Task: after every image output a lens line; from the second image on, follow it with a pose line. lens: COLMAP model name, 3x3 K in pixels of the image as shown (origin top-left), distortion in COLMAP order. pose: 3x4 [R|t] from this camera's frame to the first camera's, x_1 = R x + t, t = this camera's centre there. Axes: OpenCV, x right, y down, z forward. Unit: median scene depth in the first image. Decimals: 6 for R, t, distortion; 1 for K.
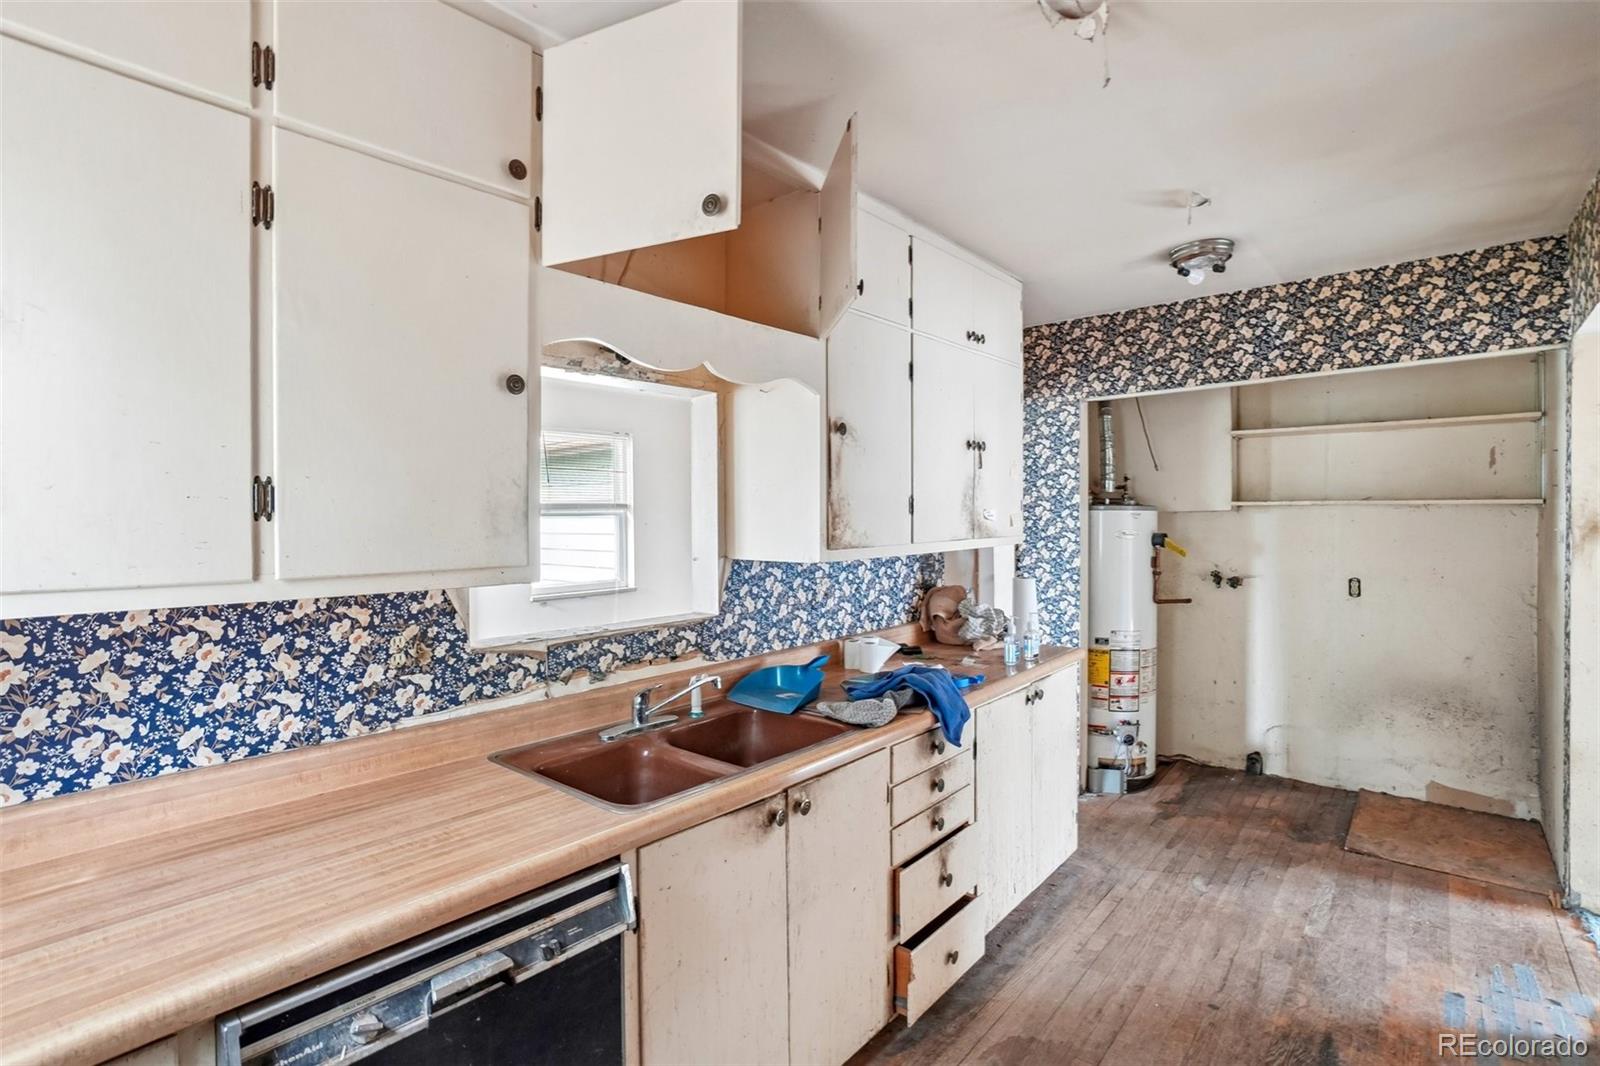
lens RADIAL K [[783.8, 0, 784.9], [0, 783.8, 535.9], [0, 0, 1]] dist [-0.026012, 0.005136]
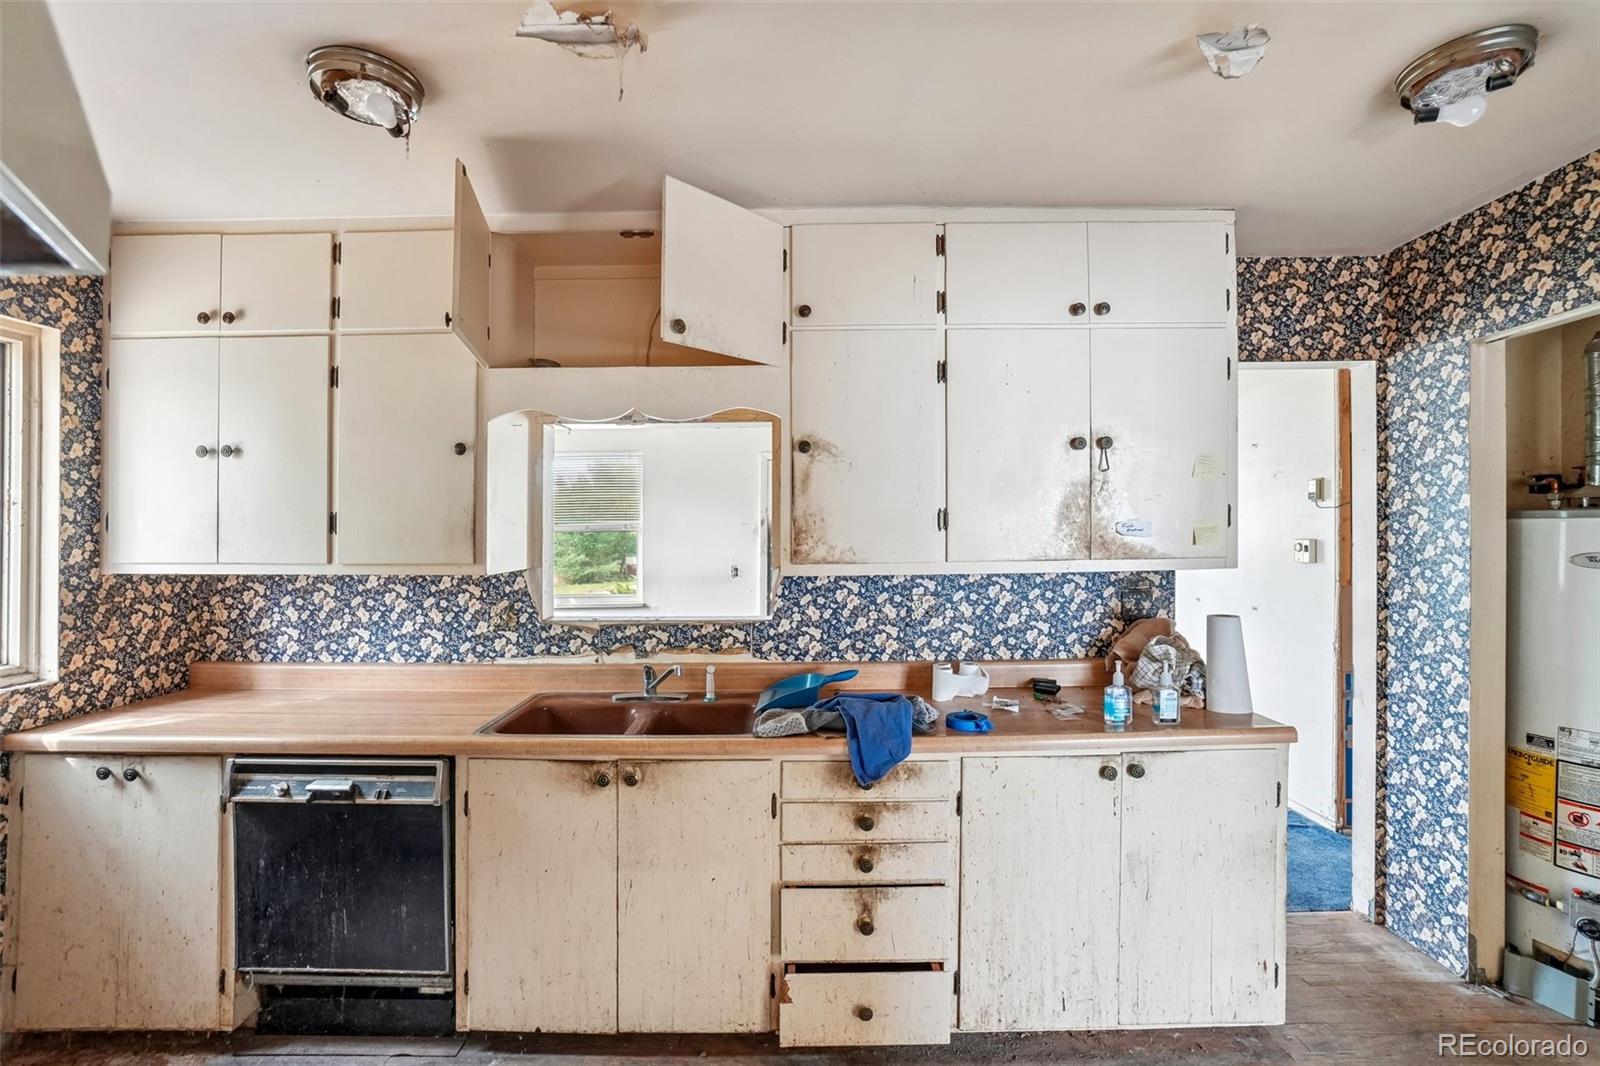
lens RADIAL K [[752.1, 0, 802.1], [0, 752.1, 532.9], [0, 0, 1]] dist [-0.039128, 0.018681]
pose [[0.640184, 0.002920, -0.768216, 0.802871], [-0.016716, 0.999809, -0.010130, -0.012856], [0.768040, 0.019326, 0.640111, 0.359602]]
